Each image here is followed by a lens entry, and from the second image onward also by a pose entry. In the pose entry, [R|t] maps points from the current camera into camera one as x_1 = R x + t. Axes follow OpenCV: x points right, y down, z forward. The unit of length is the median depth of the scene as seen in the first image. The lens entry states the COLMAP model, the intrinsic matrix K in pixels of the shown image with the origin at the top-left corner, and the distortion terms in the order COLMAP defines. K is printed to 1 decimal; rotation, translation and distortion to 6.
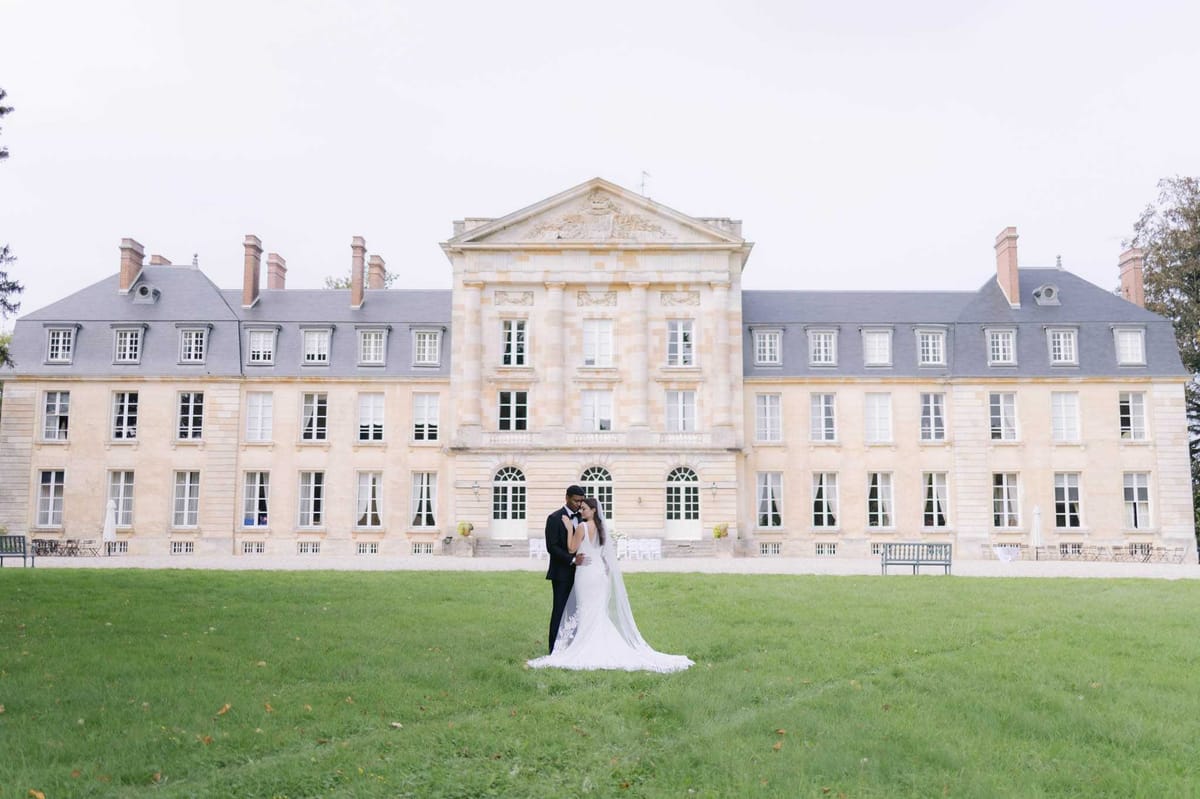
lens RADIAL K [[1151.6, 0, 602.5], [0, 1151.6, 423.0], [0, 0, 1]] dist [0.085520, 0.002072]
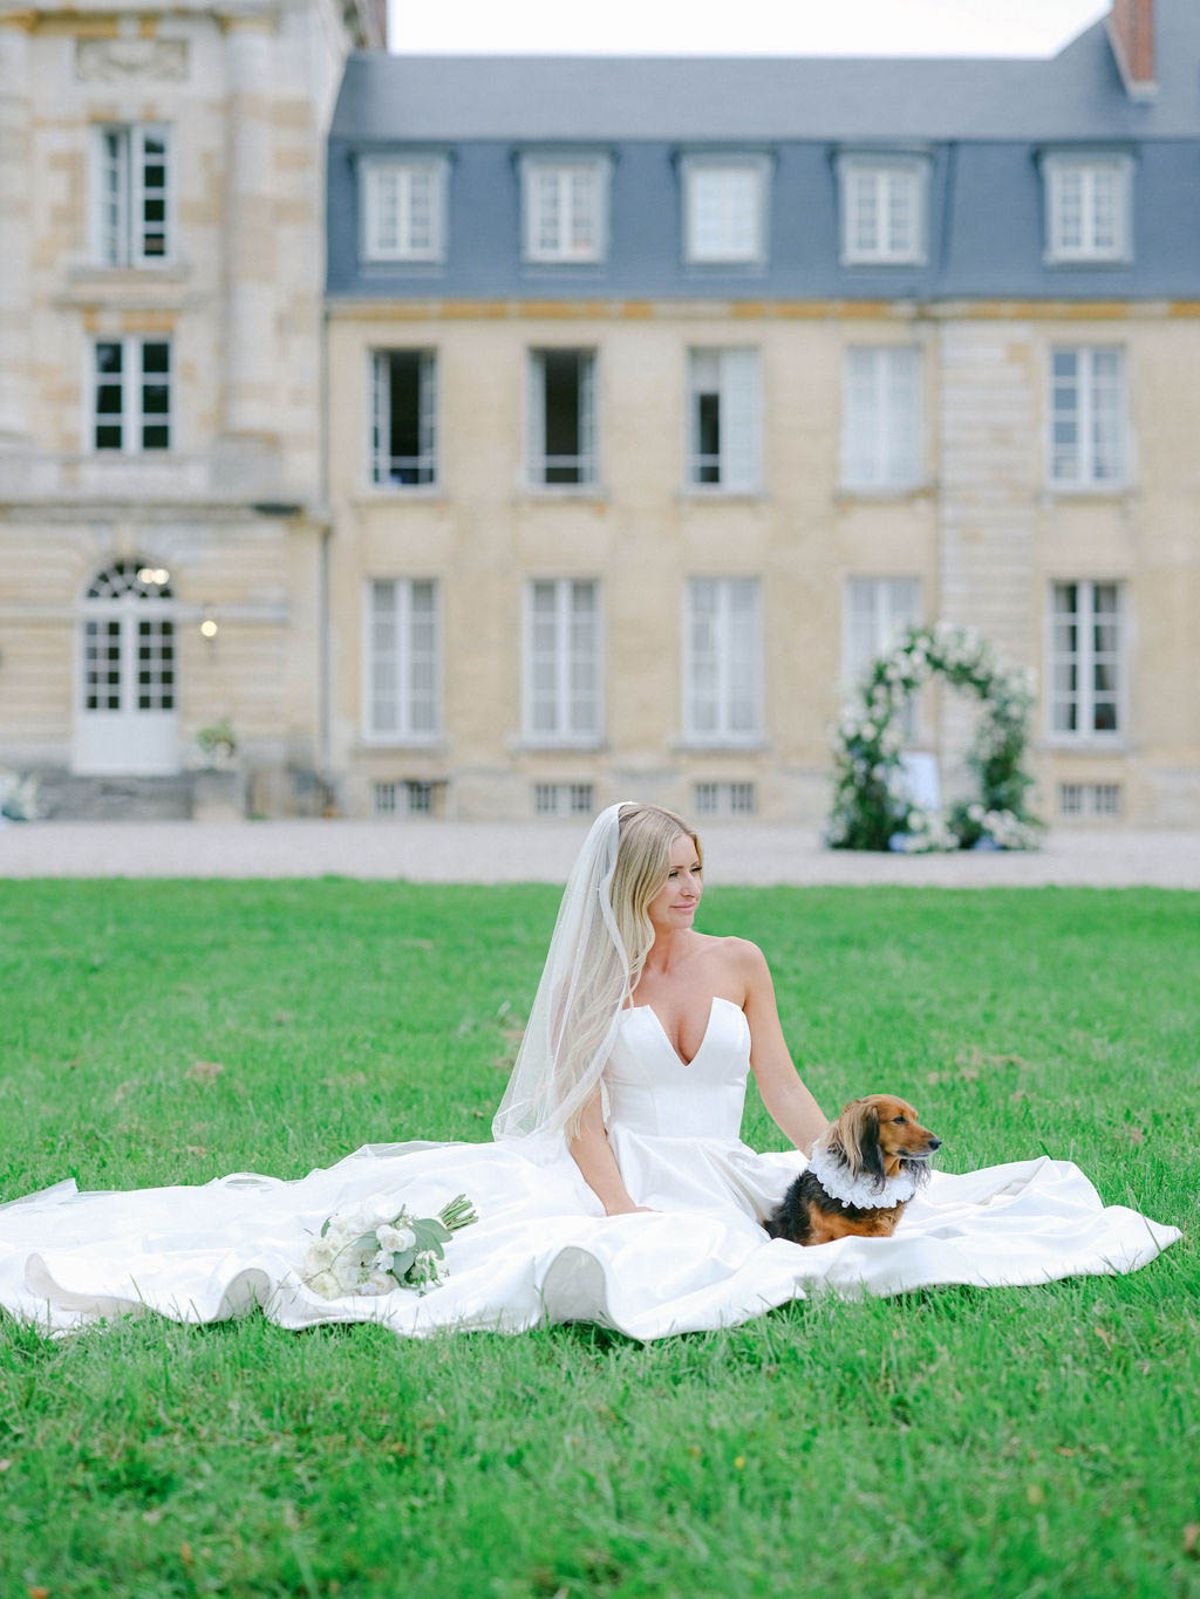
lens RADIAL K [[3342.6, 0, 600.0], [0, 3342.6, 799.5], [0, 0, 1]] dist [0.010037, 0.070772]
pose [[0.999926, 0.003619, -0.011639, 0.216102], [-0.002335, 0.994088, 0.108554, 0.000730], [0.011964, -0.108519, 0.994022, 0.004929]]
